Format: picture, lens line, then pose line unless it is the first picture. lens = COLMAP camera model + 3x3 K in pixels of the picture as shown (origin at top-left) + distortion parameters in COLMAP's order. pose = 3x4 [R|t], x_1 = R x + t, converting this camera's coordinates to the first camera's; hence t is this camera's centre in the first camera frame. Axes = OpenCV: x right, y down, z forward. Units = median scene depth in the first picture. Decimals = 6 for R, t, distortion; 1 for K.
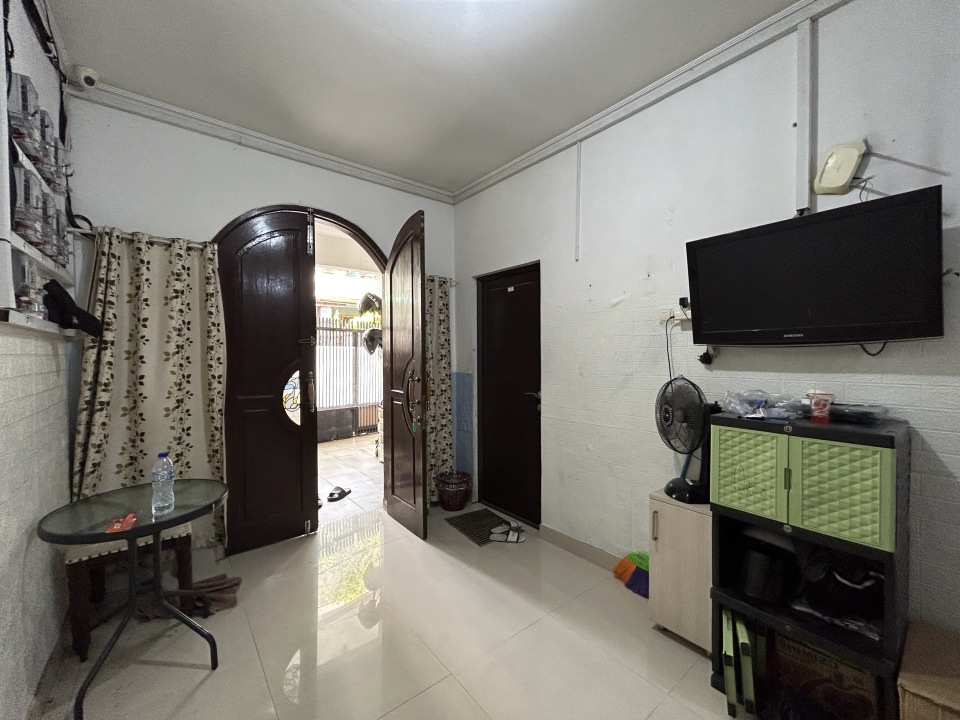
lens RADIAL K [[387.2, 0, 476.5], [0, 387.2, 357.9], [0, 0, 1]] dist [-0.003325, 0.000075]
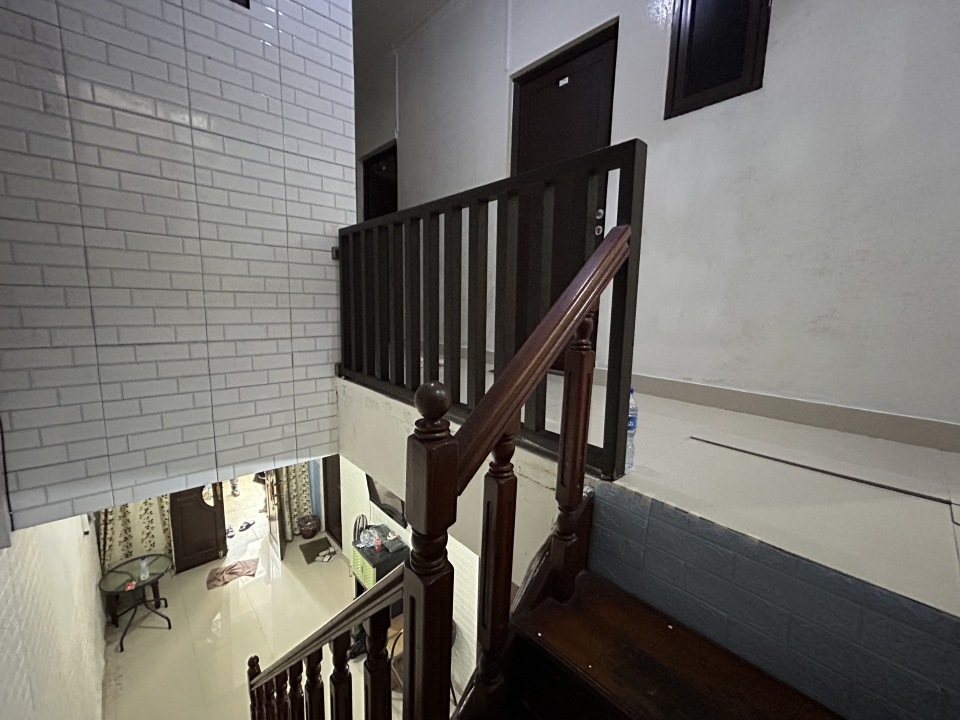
lens RADIAL K [[387.2, 0, 477.4], [0, 387.2, 358.1], [0, 0, 1]] dist [-0.003325, 0.000075]
pose [[0.997557, 0.017807, 0.067555, 0.880872], [-0.026685, 0.990773, 0.132882, -1.047236], [-0.064566, -0.134360, 0.988827, -1.094543]]
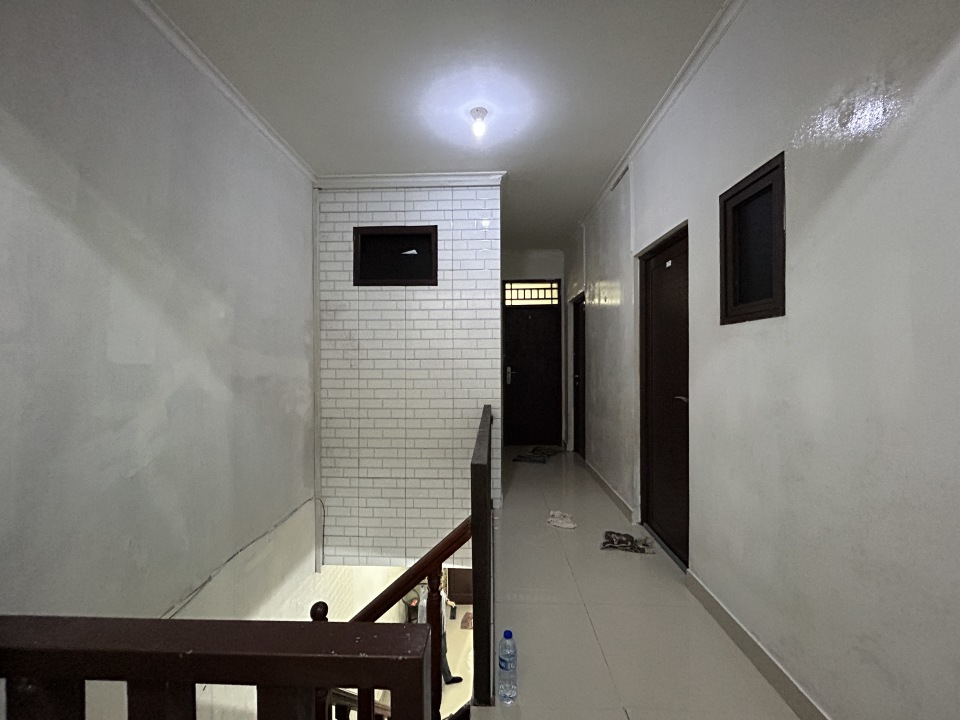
lens RADIAL K [[387.2, 0, 477.9], [0, 387.2, 359.5], [0, 0, 1]] dist [-0.003325, 0.000075]
pose [[0.766852, 0.001398, -0.641823, 2.401753], [-0.008513, 0.999932, -0.007993, -1.921114], [0.641768, 0.011593, 0.766811, -1.203537]]
